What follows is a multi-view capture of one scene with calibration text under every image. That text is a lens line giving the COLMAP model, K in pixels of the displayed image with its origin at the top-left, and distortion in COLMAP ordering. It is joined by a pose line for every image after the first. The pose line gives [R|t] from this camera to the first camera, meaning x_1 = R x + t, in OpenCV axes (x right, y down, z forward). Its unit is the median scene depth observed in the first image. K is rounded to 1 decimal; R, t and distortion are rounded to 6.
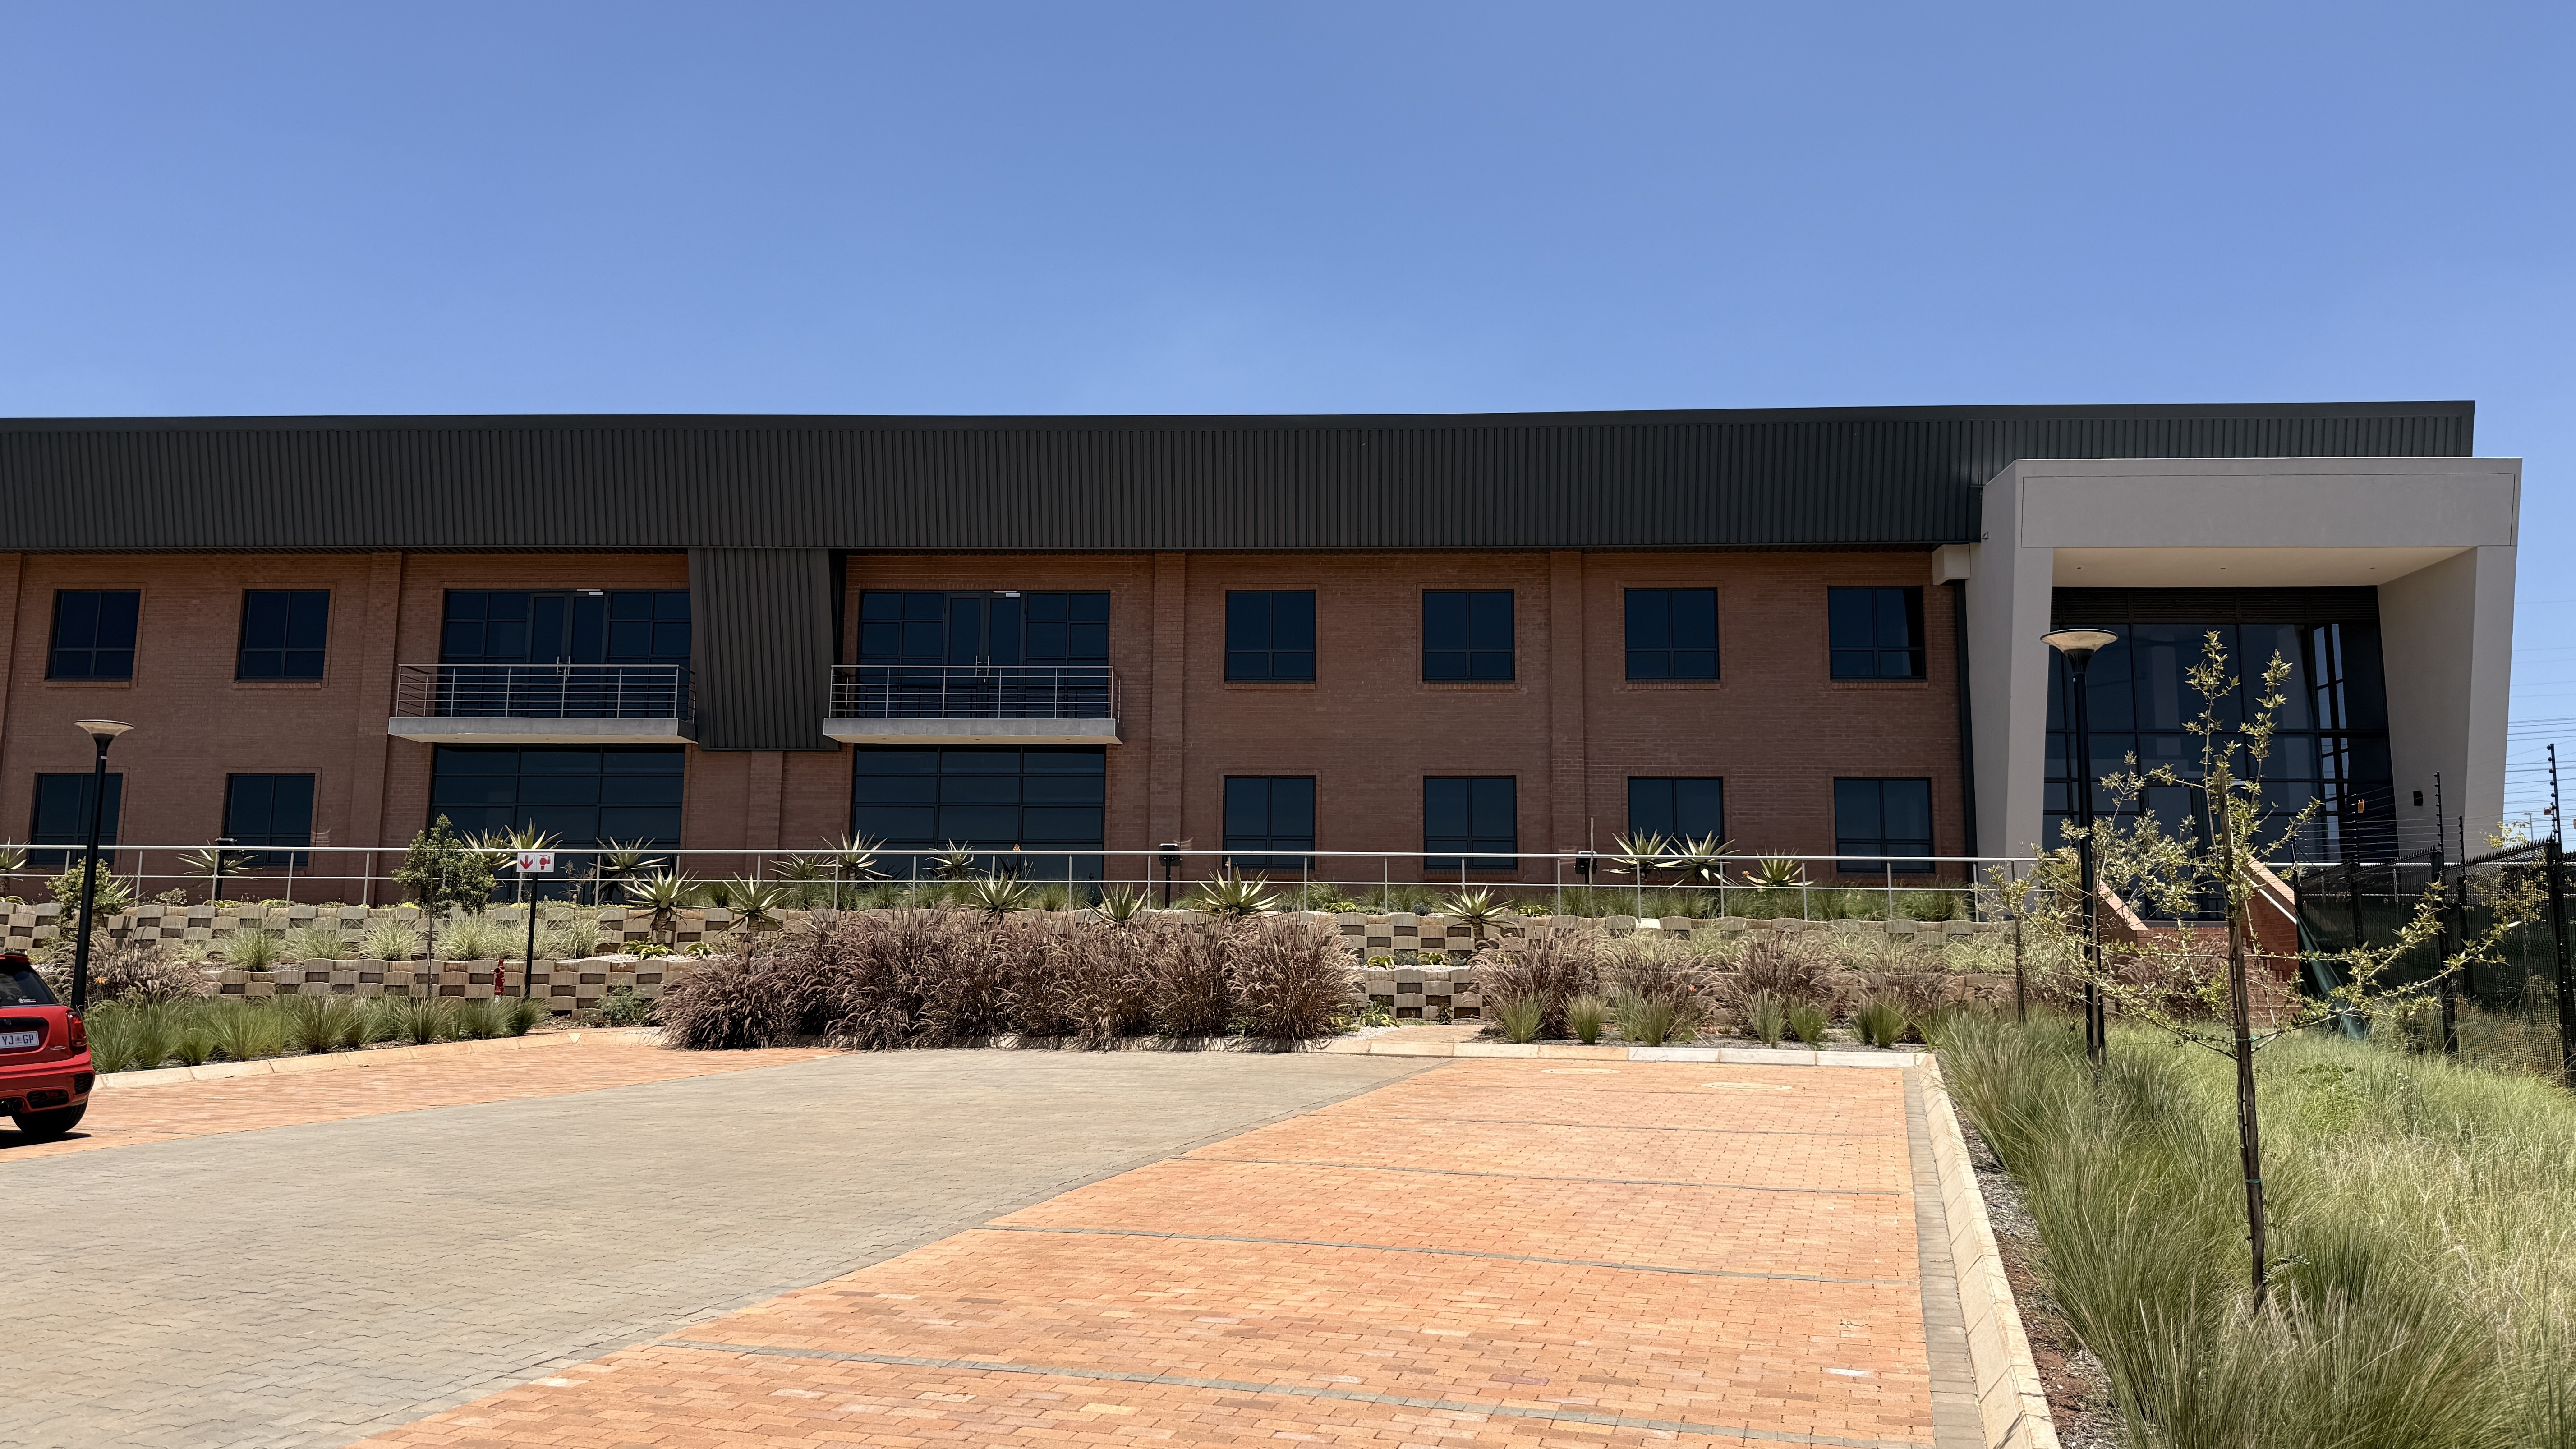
lens RADIAL K [[1784.1, 0, 1288.1], [0, 1784.1, 734.2], [0, 0, 1]] dist [0.078361, -0.100122]
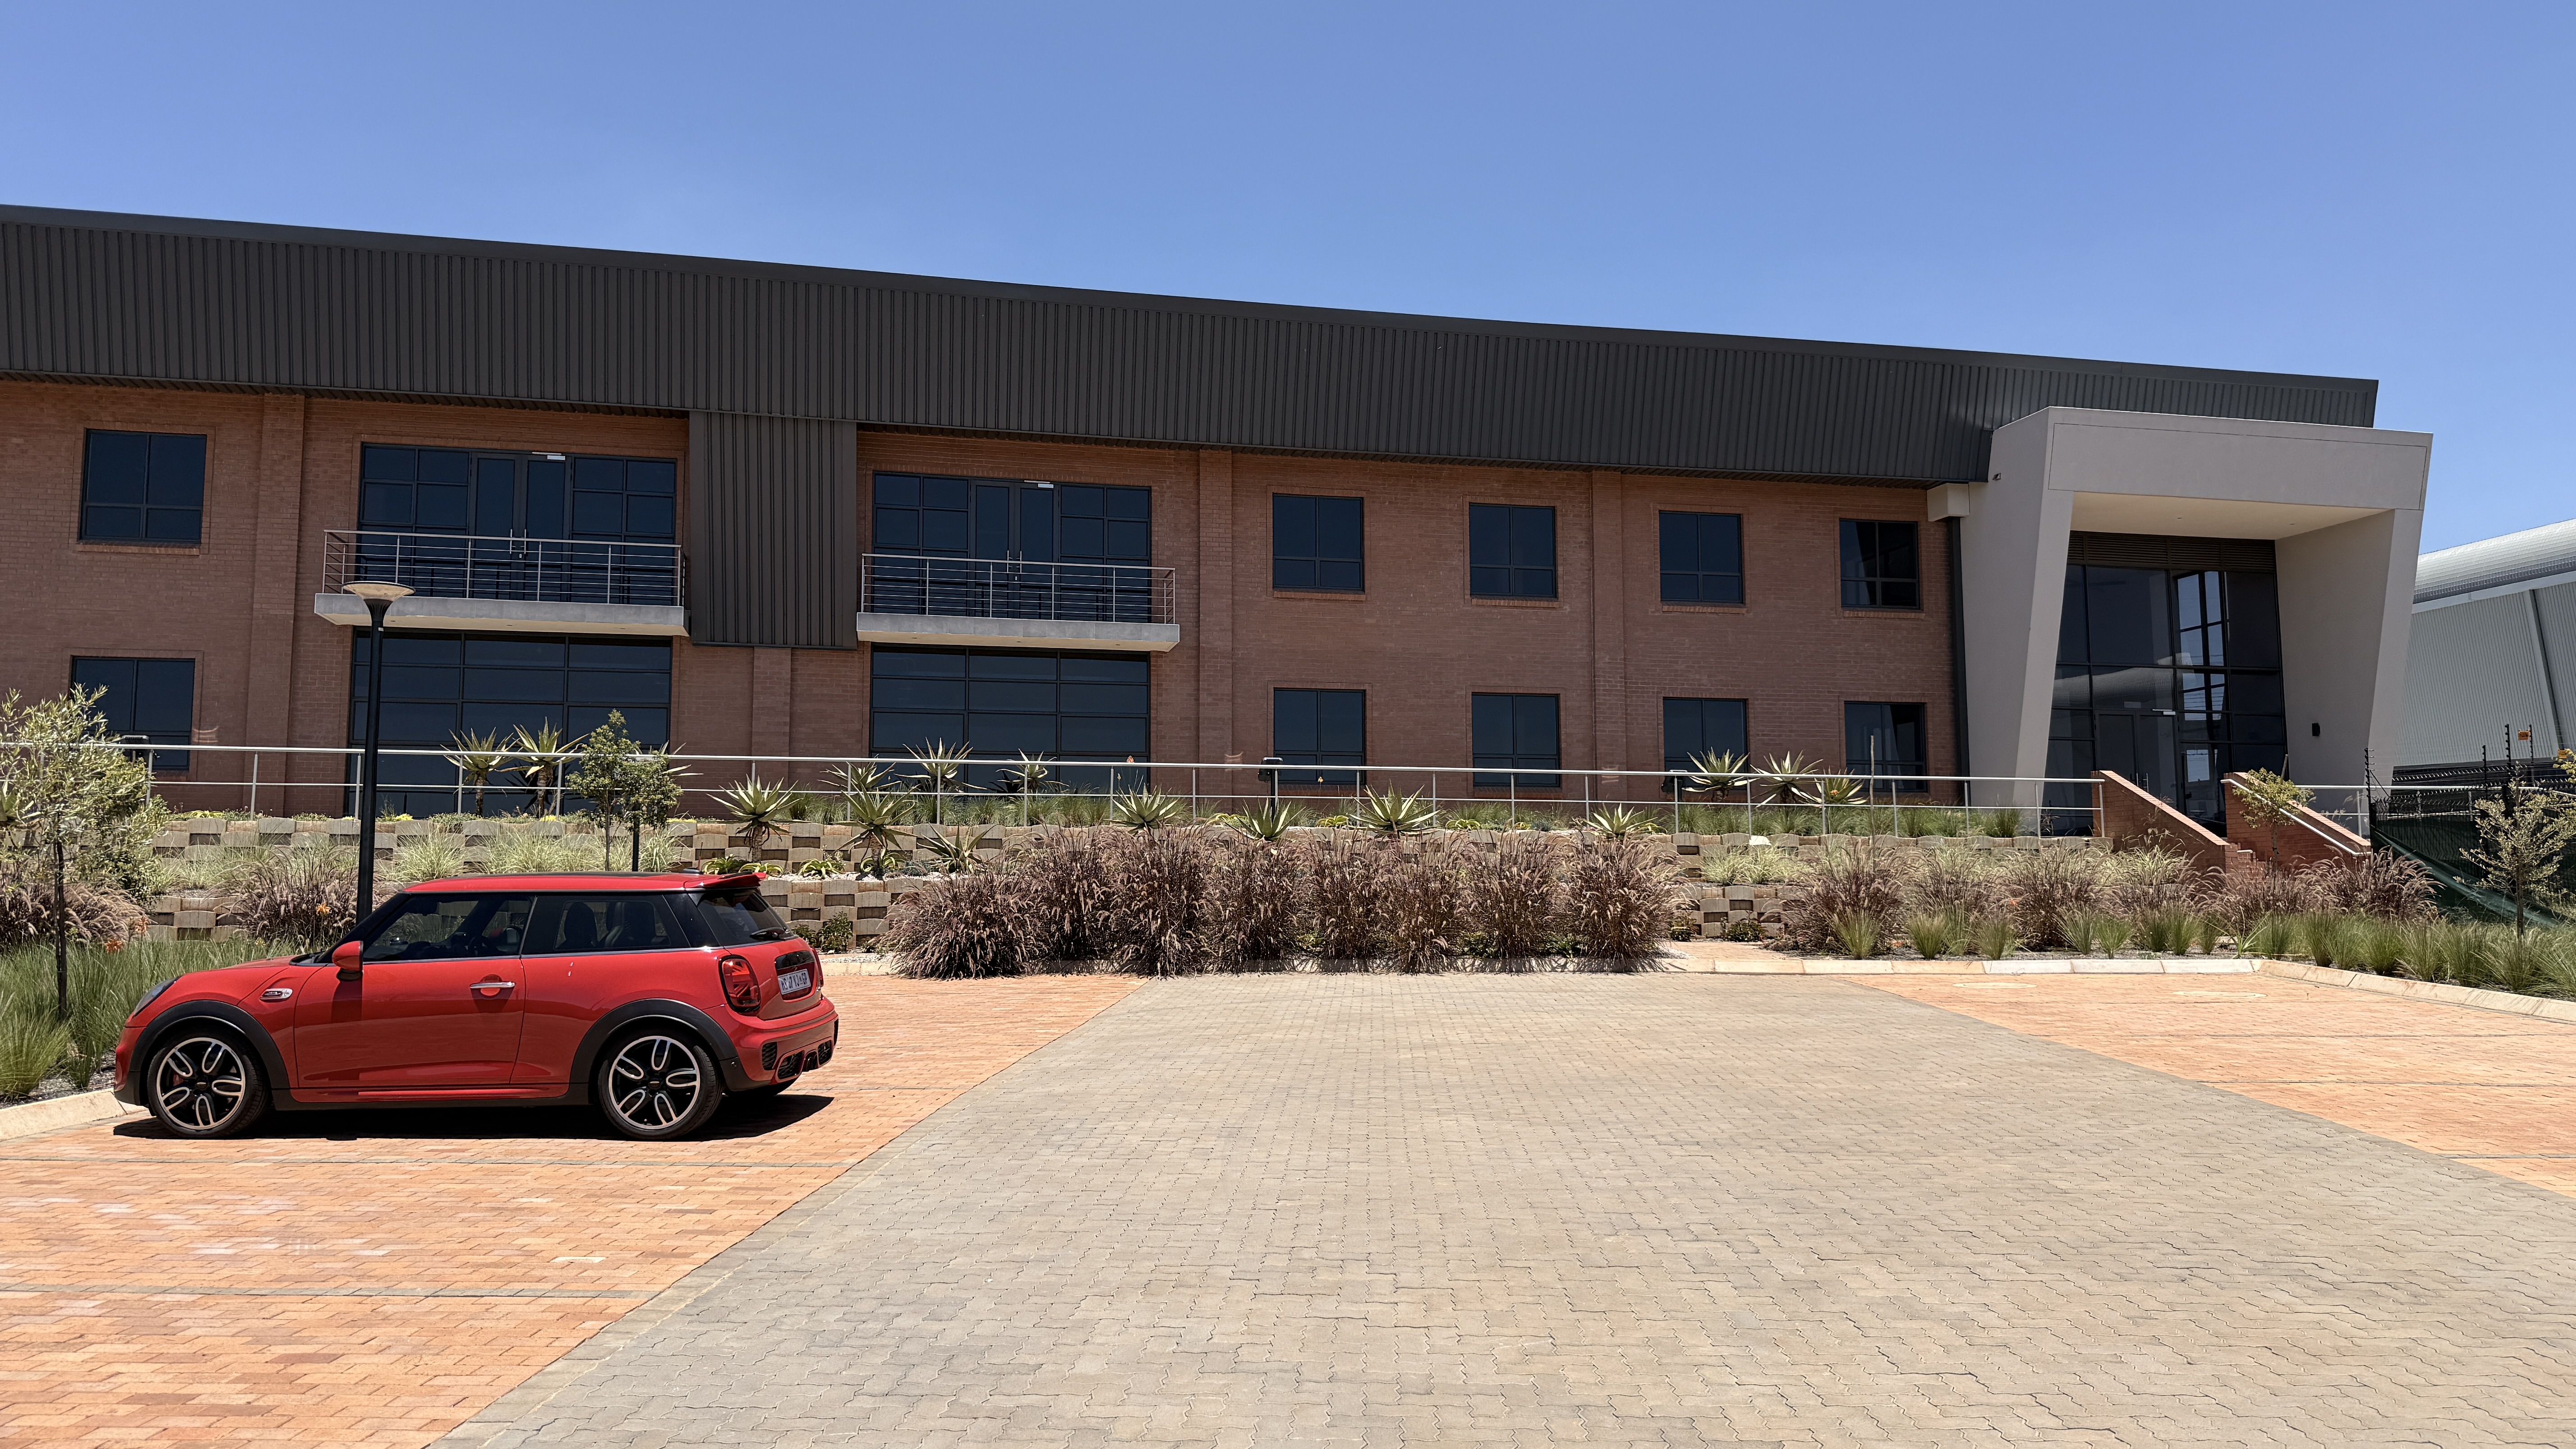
lens RADIAL K [[1784.1, 0, 1301.0], [0, 1784.1, 741.4], [0, 0, 1]] dist [0.078361, -0.100122]
pose [[0.963242, 0.014025, 0.268268, -0.311503], [-0.027138, 0.998608, 0.045237, 0.009456], [-0.267260, -0.050855, 0.962282, 0.081192]]
